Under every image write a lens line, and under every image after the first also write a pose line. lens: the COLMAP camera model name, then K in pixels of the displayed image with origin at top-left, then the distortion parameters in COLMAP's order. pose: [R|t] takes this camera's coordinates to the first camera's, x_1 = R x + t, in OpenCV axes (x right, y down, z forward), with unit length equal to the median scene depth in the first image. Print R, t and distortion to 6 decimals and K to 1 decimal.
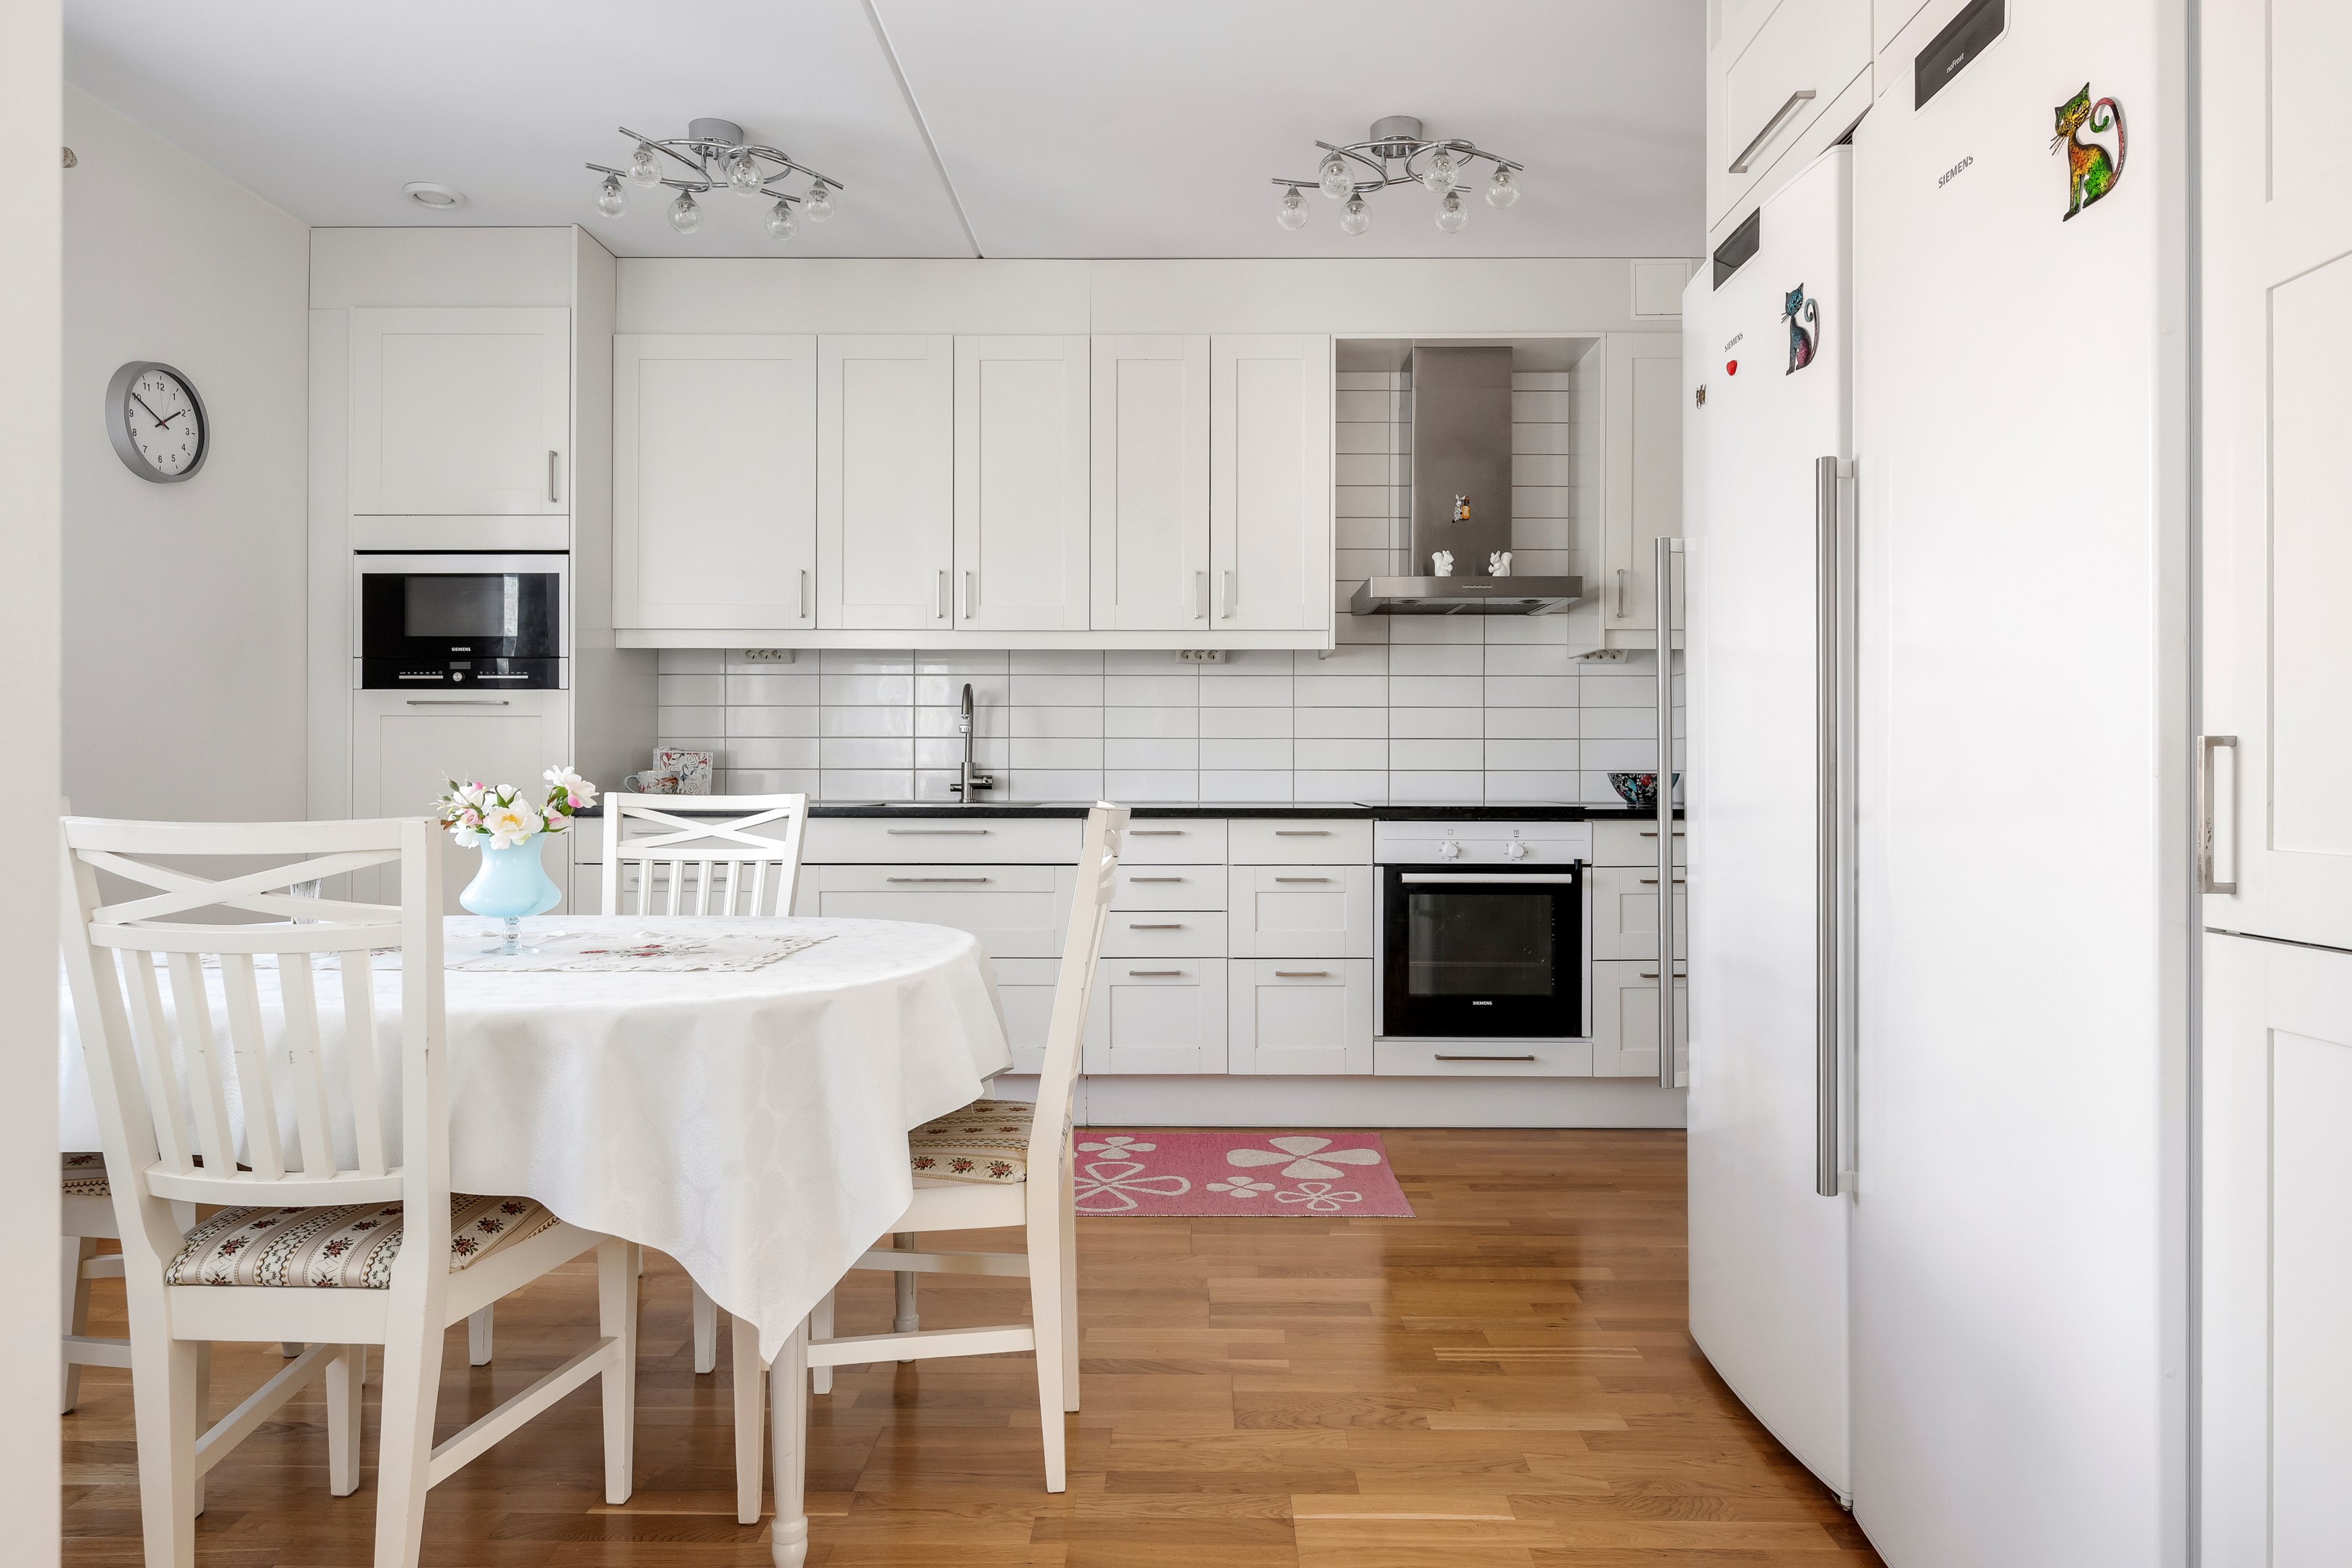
lens RADIAL K [[1384.1, 0, 1189.5], [0, 1384.1, 770.3], [0, 0, 1]] dist [0.002638, -0.012129]
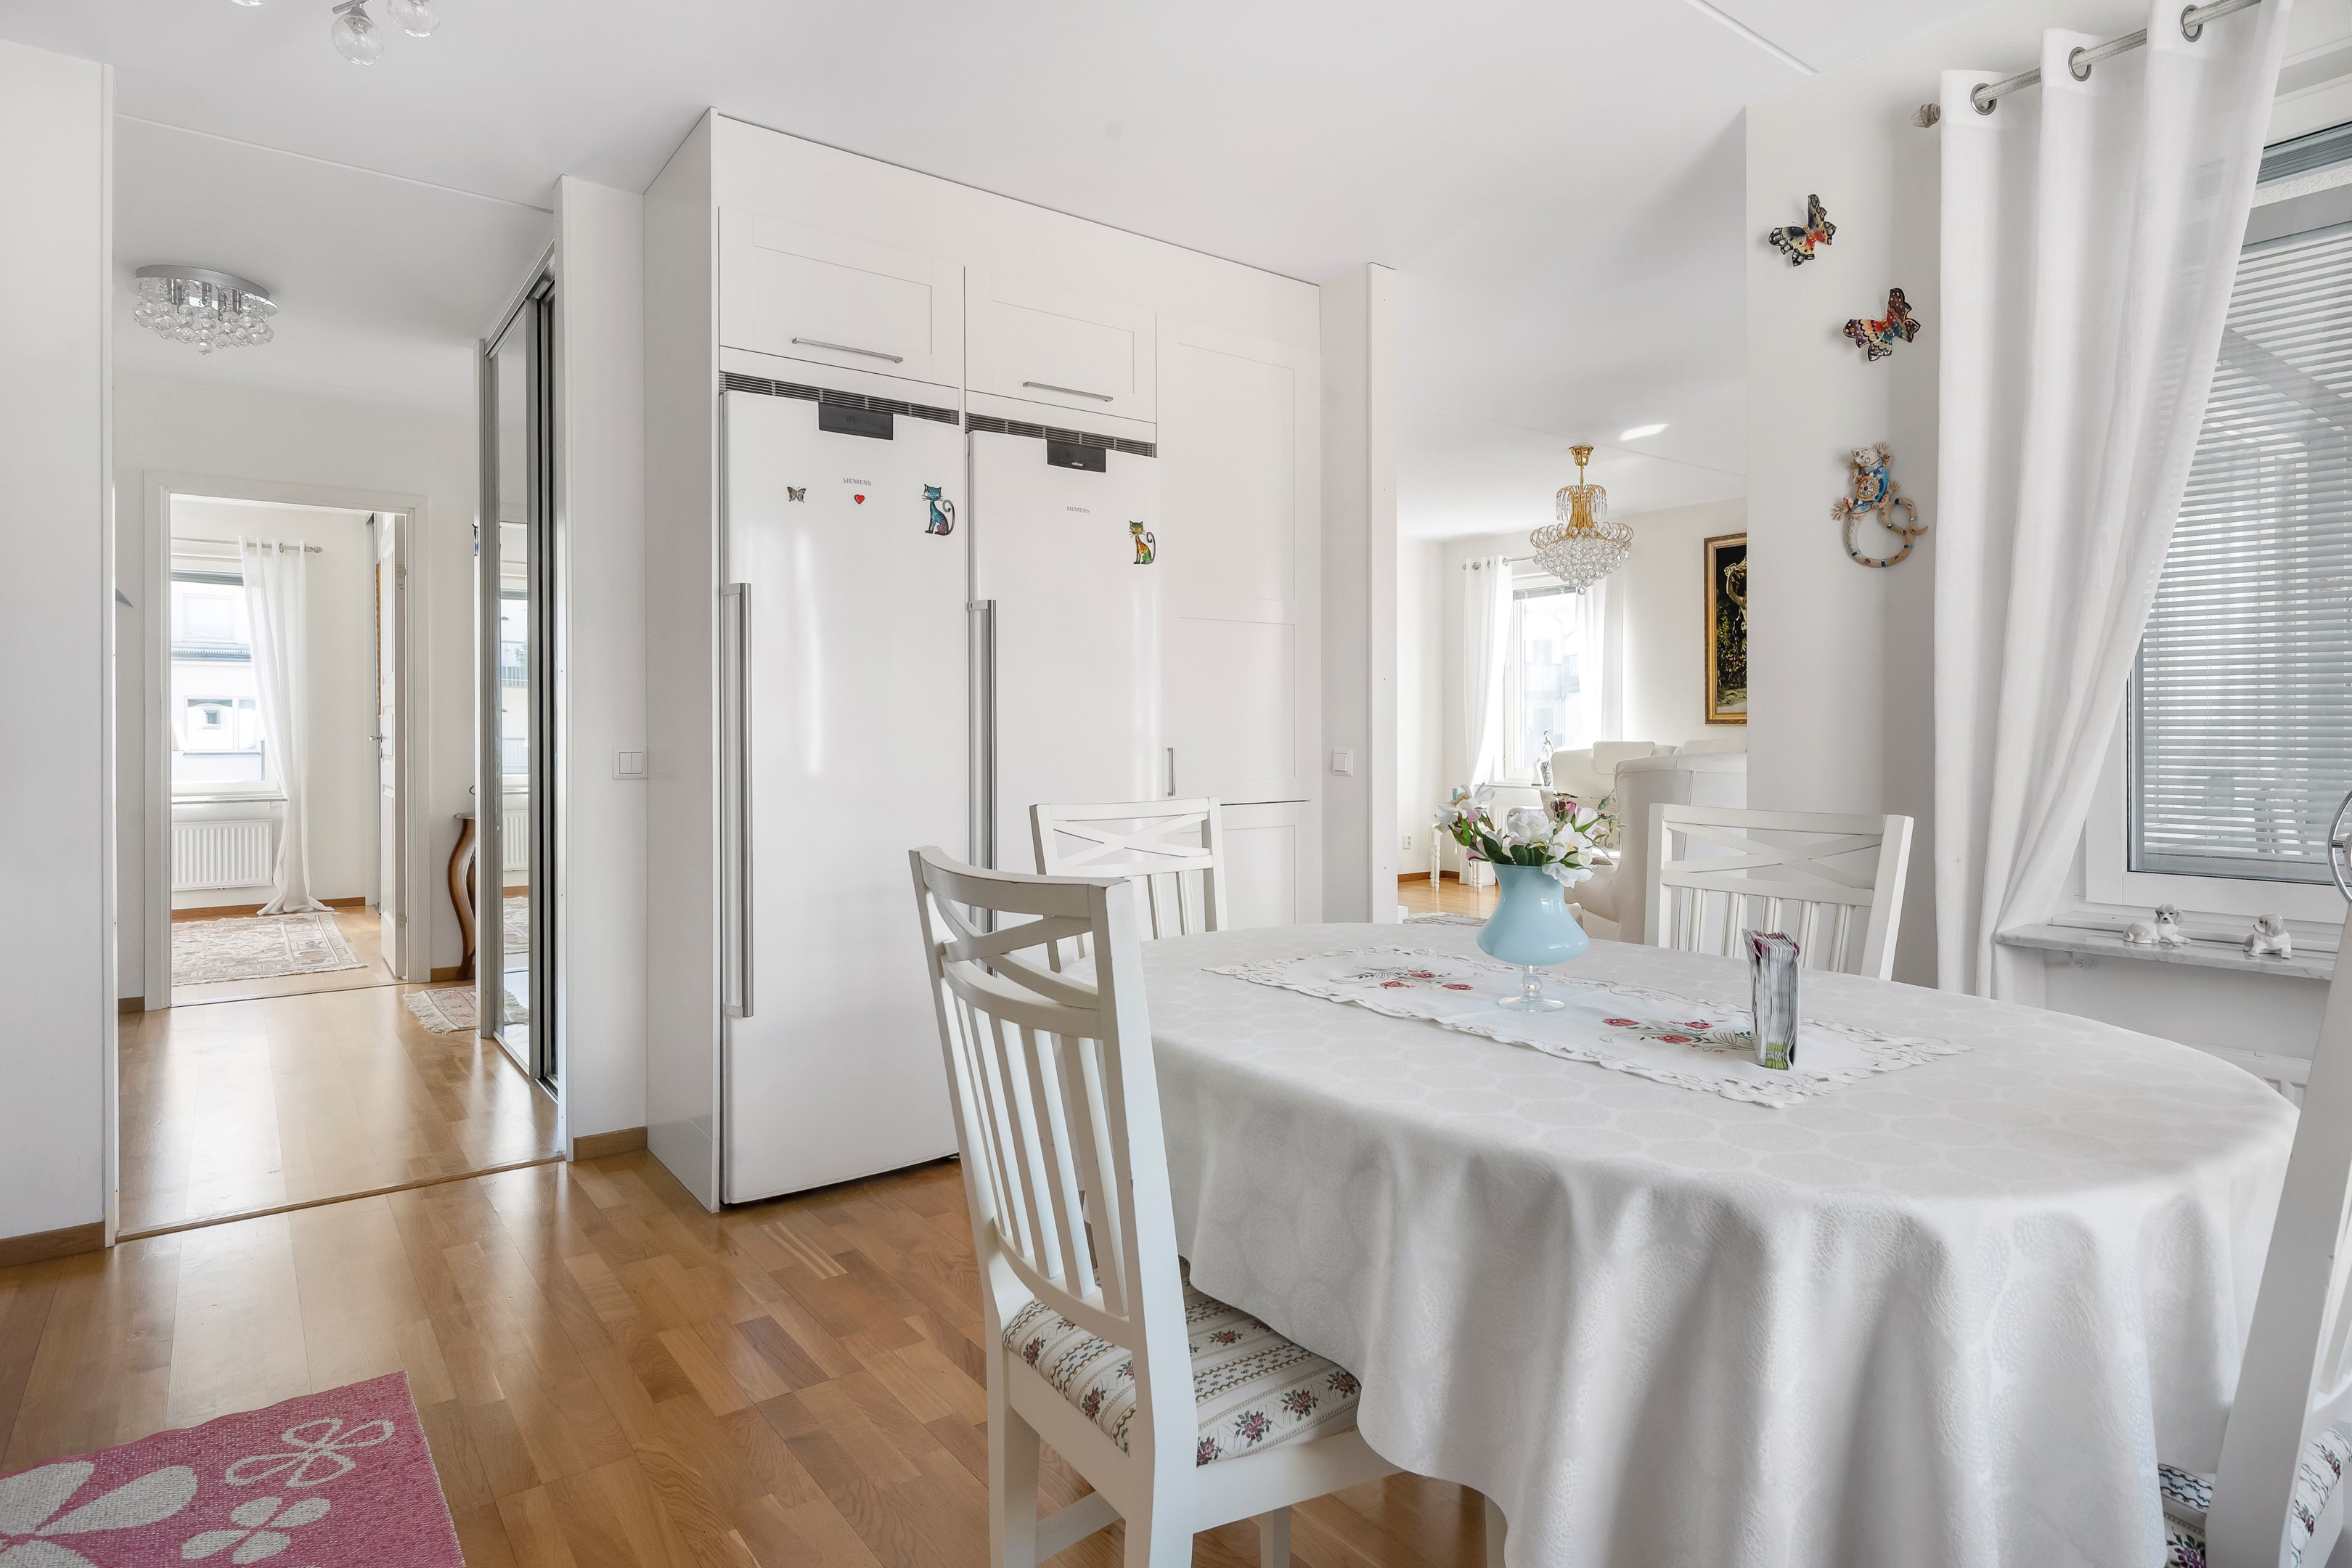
lens RADIAL K [[1278.0, 0, 1176.3], [0, 1278.0, 738.1], [0, 0, 1]] dist [0.000289, 0.000375]
pose [[-0.611433, 0.000493, 0.791296, -0.578289], [0.002961, 0.999994, 0.001665, -0.017952], [-0.791291, 0.003361, -0.611431, 0.985108]]
